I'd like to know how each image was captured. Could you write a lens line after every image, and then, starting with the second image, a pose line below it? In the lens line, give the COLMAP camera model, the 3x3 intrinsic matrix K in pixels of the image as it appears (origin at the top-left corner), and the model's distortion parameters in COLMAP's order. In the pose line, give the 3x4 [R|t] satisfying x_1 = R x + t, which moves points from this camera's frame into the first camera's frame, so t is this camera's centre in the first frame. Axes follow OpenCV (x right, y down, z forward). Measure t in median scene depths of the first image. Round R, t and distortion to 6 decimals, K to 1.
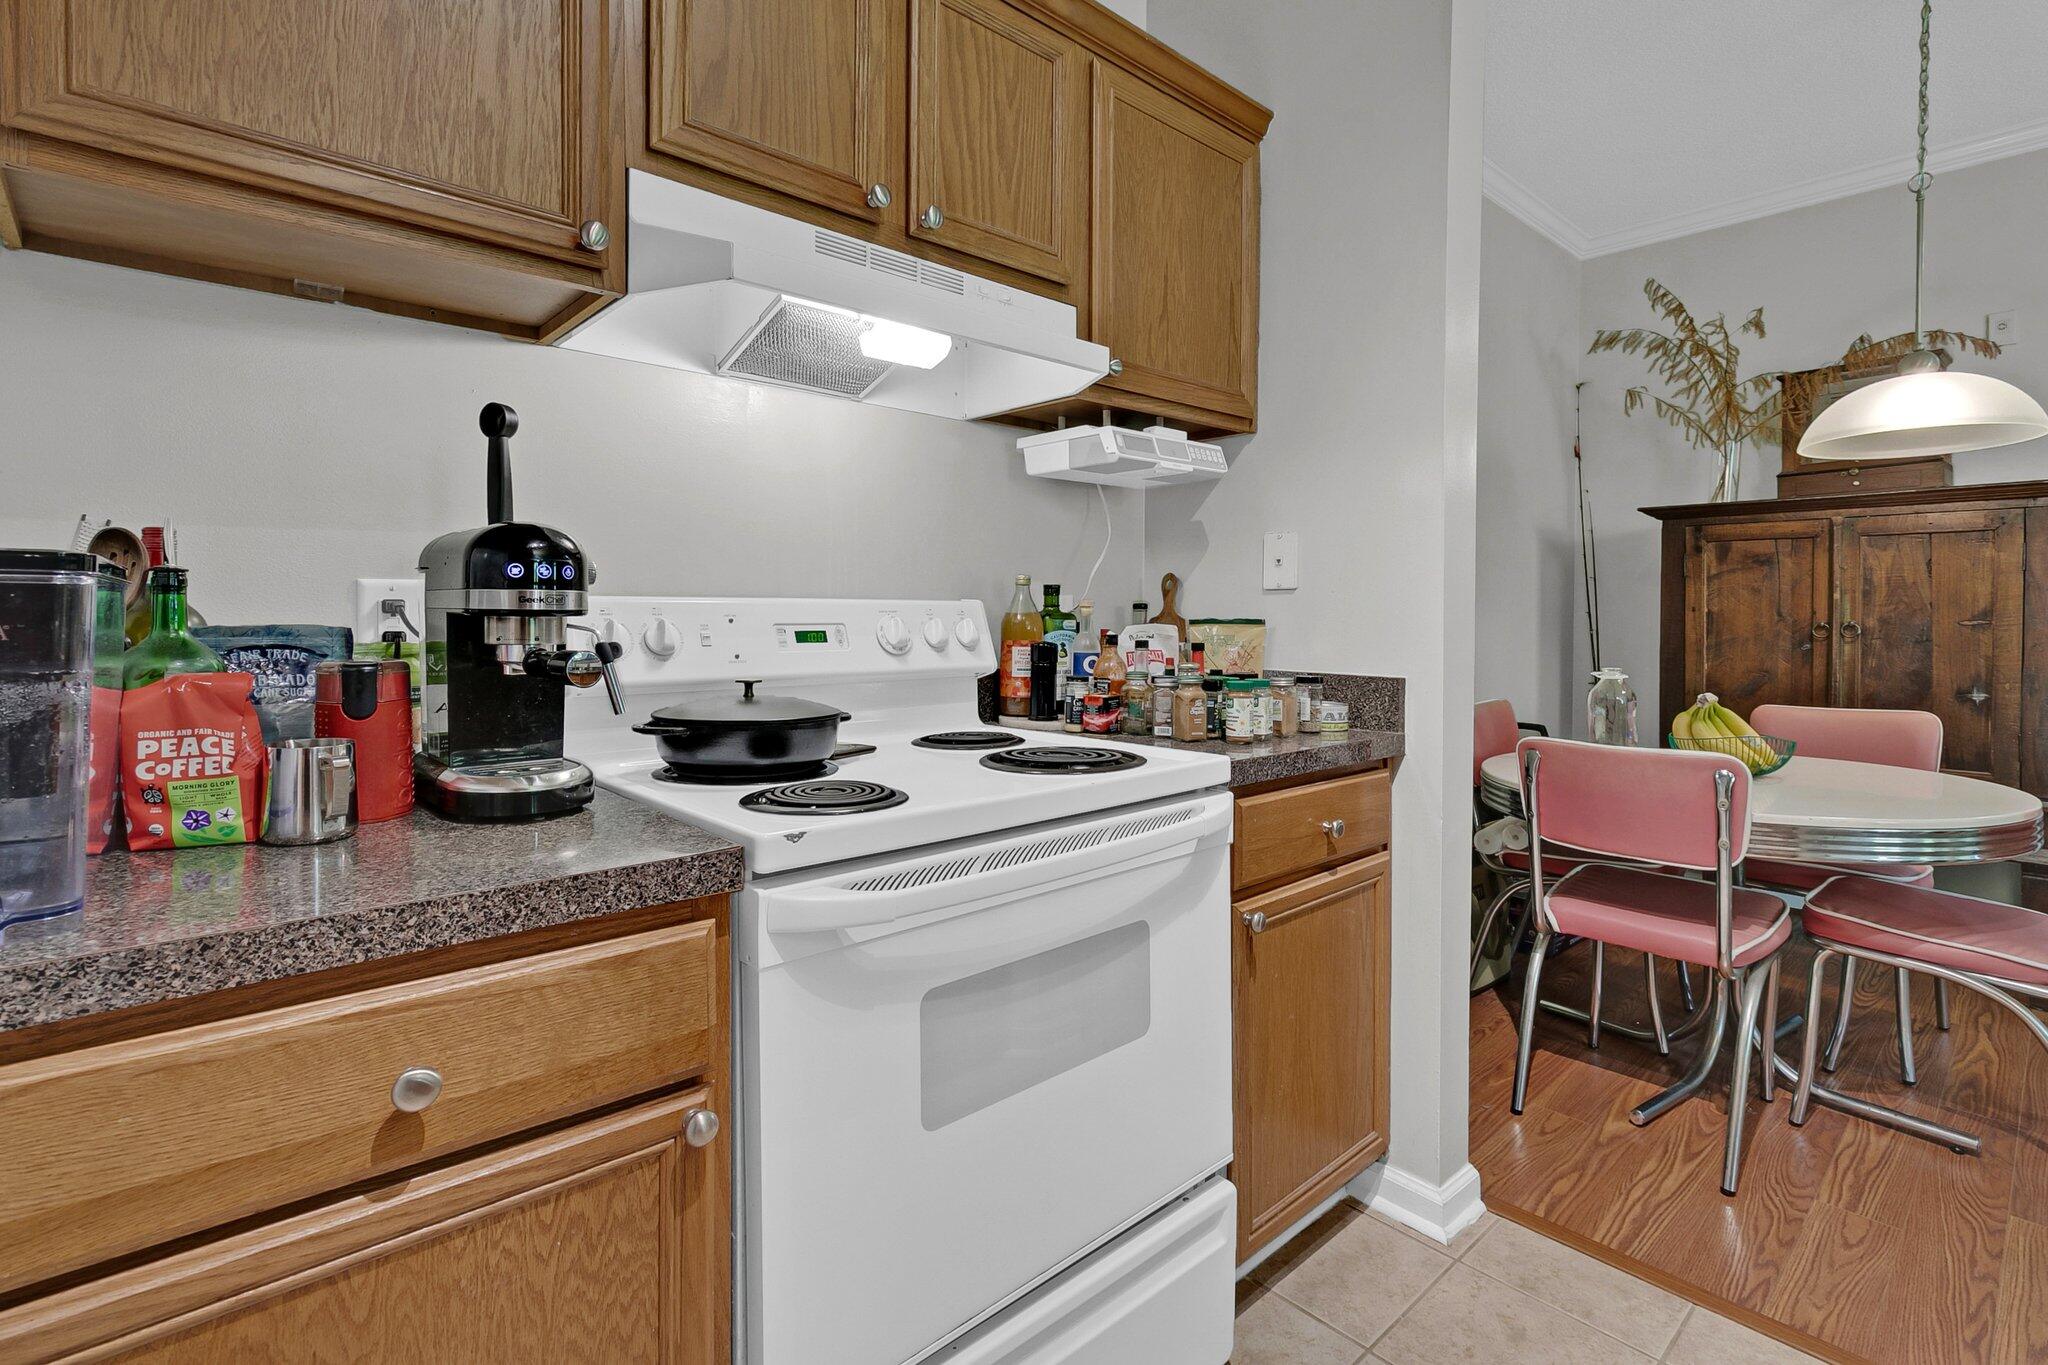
lens RADIAL K [[963.6, 0, 1052.3], [0, 963.6, 630.4], [0, 0, 1]] dist [0.005869, -0.000526]
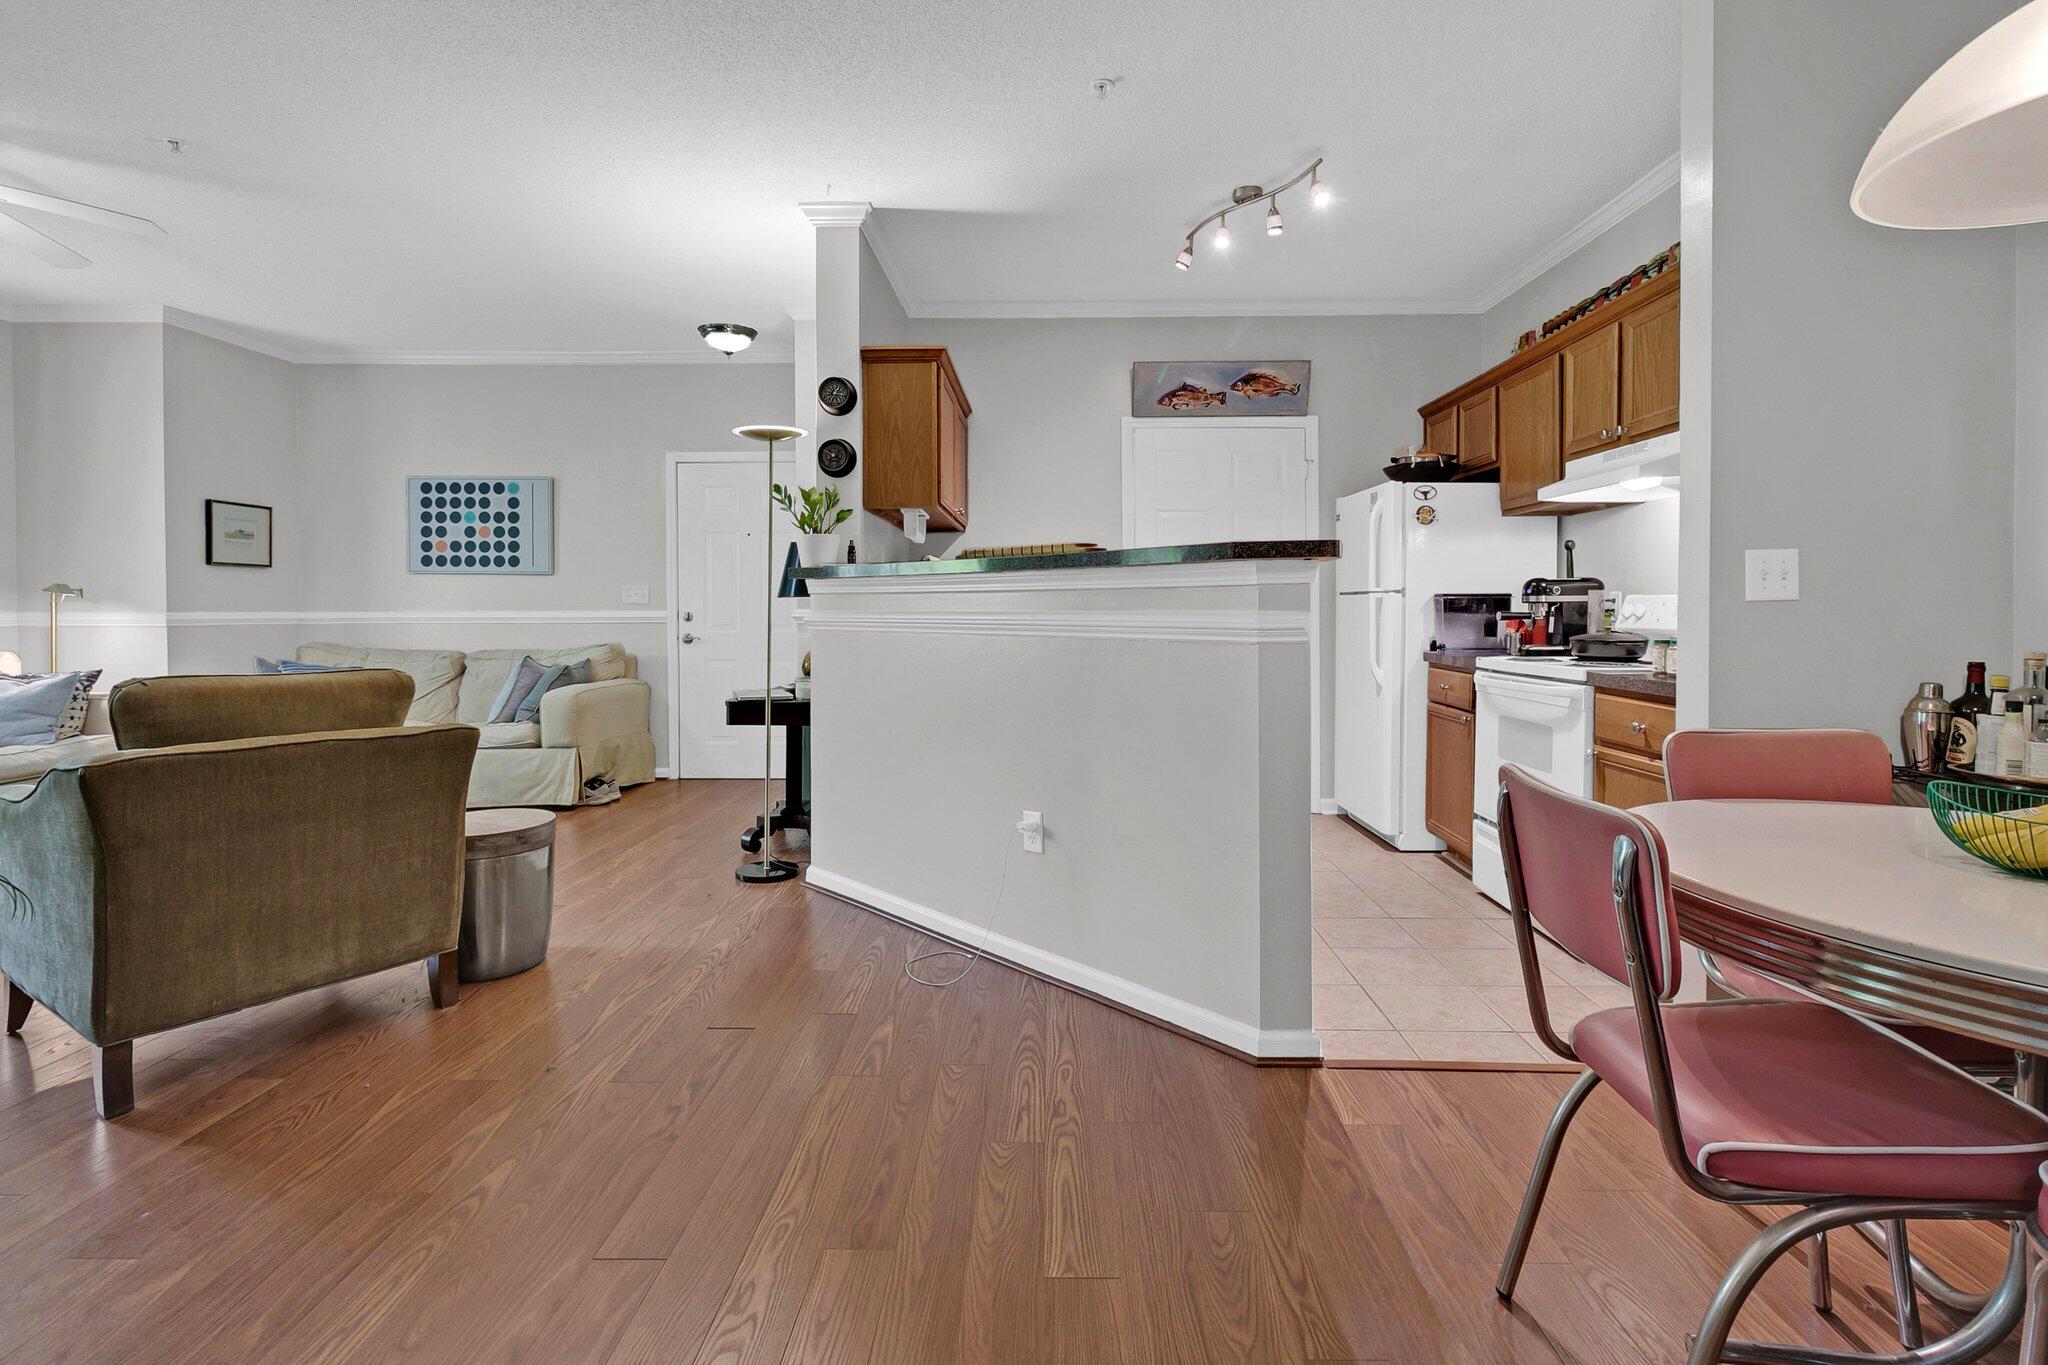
lens RADIAL K [[963.6, 0, 1037.0], [0, 963.6, 625.8], [0, 0, 1]] dist [0.005869, -0.000526]
pose [[-0.689630, 0.008983, -0.724106, 2.319829], [-0.012073, 0.999641, 0.023900, 0.003795], [0.724061, 0.025224, -0.689274, 1.465919]]
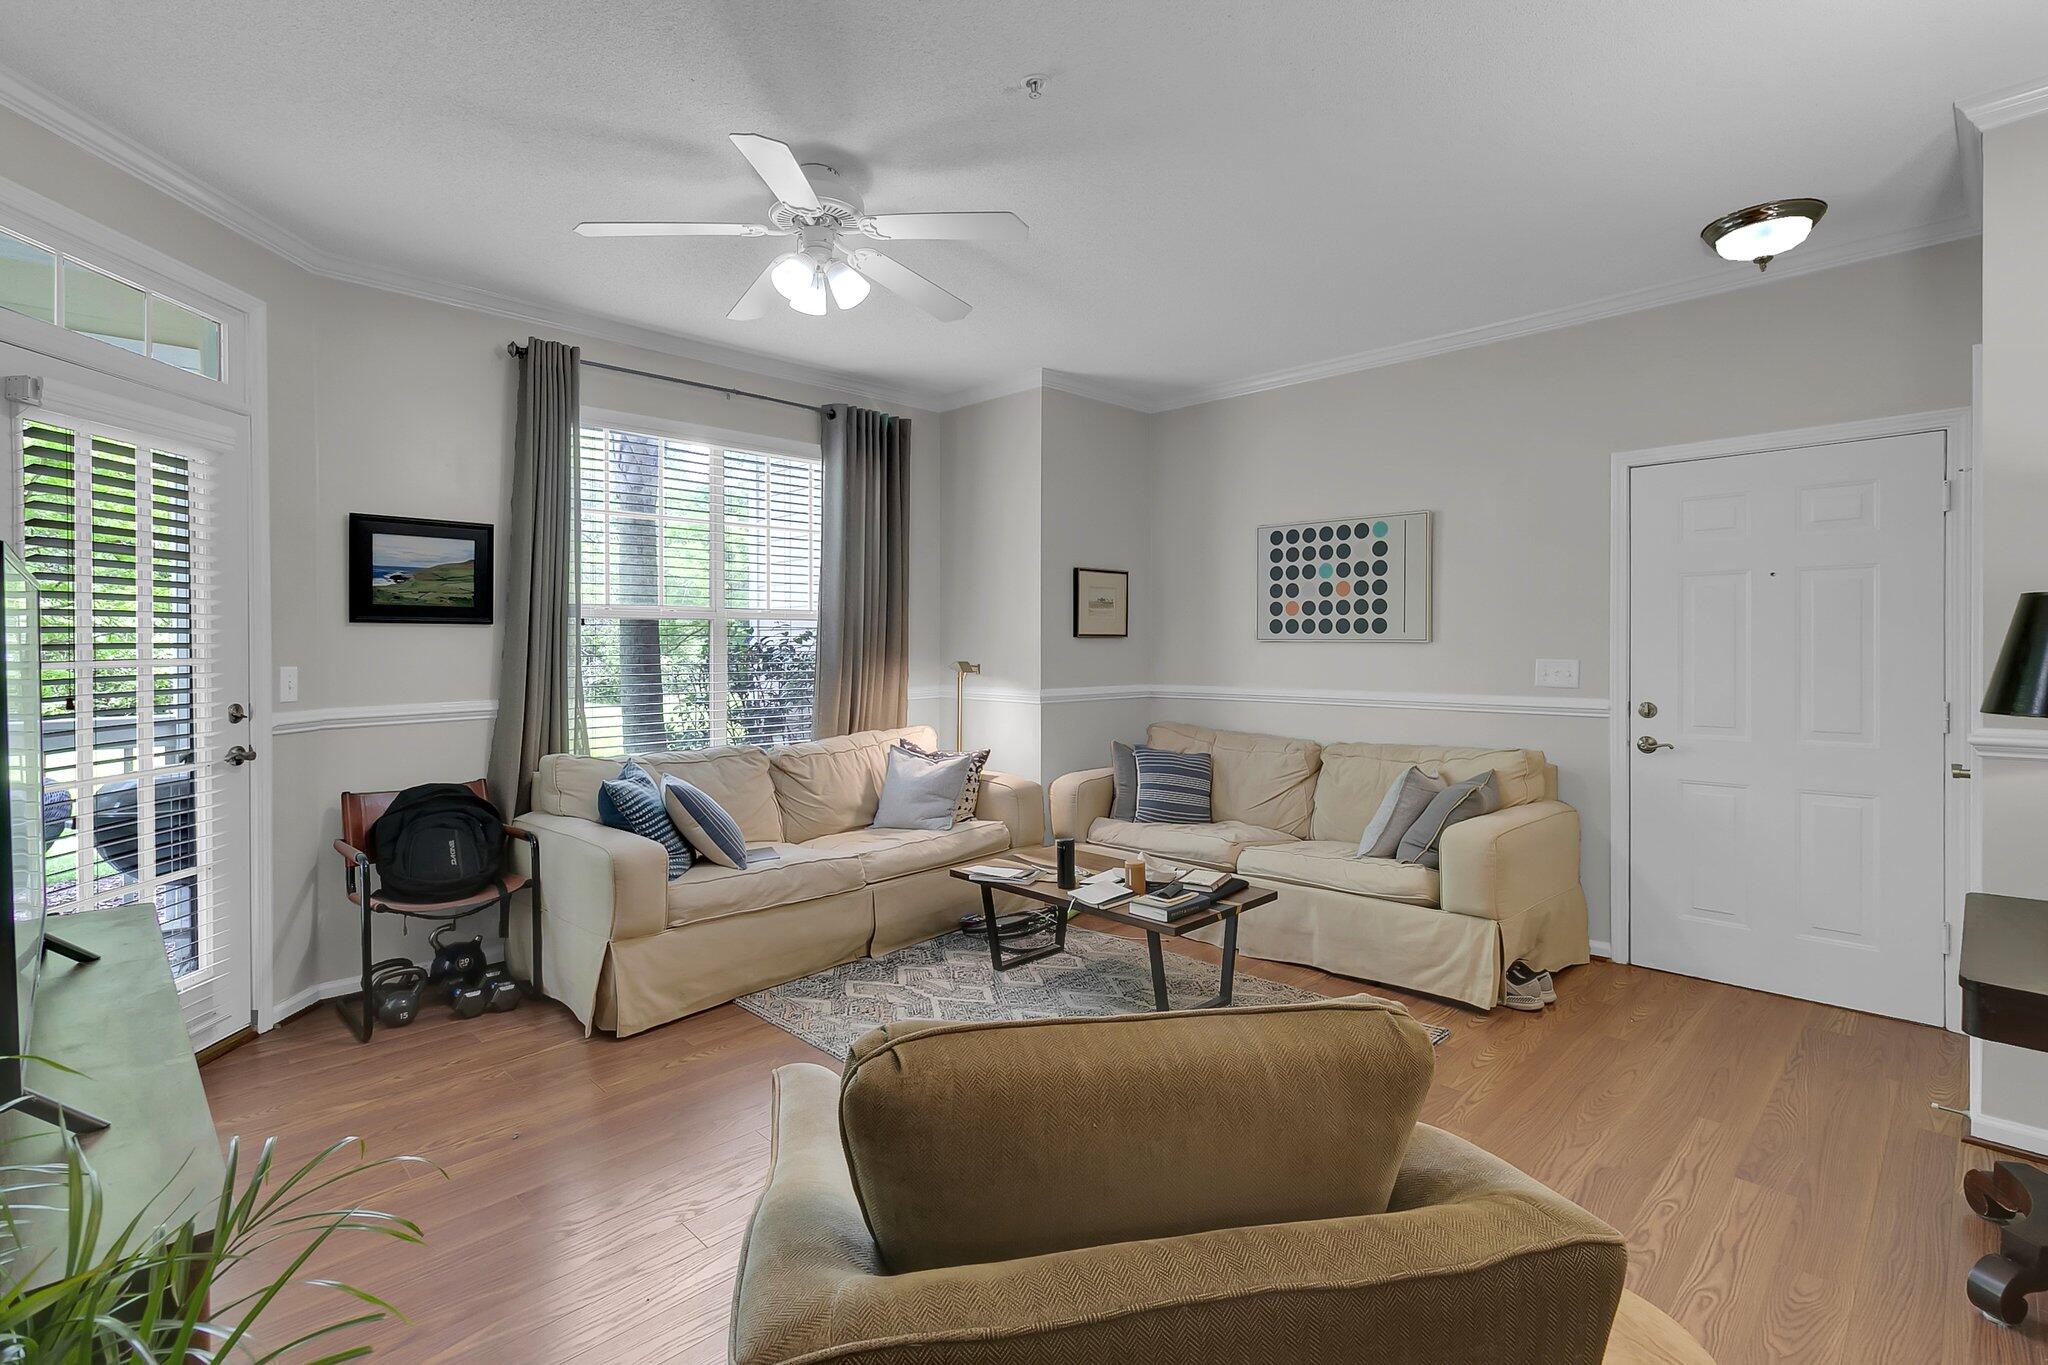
lens RADIAL K [[963.6, 0, 1020.5], [0, 963.6, 650.9], [0, 0, 1]] dist [0.005869, -0.000526]
pose [[-0.999468, -0.002334, -0.032539, 2.141185], [-0.002973, 0.999803, 0.019615, -0.115852], [0.032487, 0.019701, -0.999278, 0.143014]]
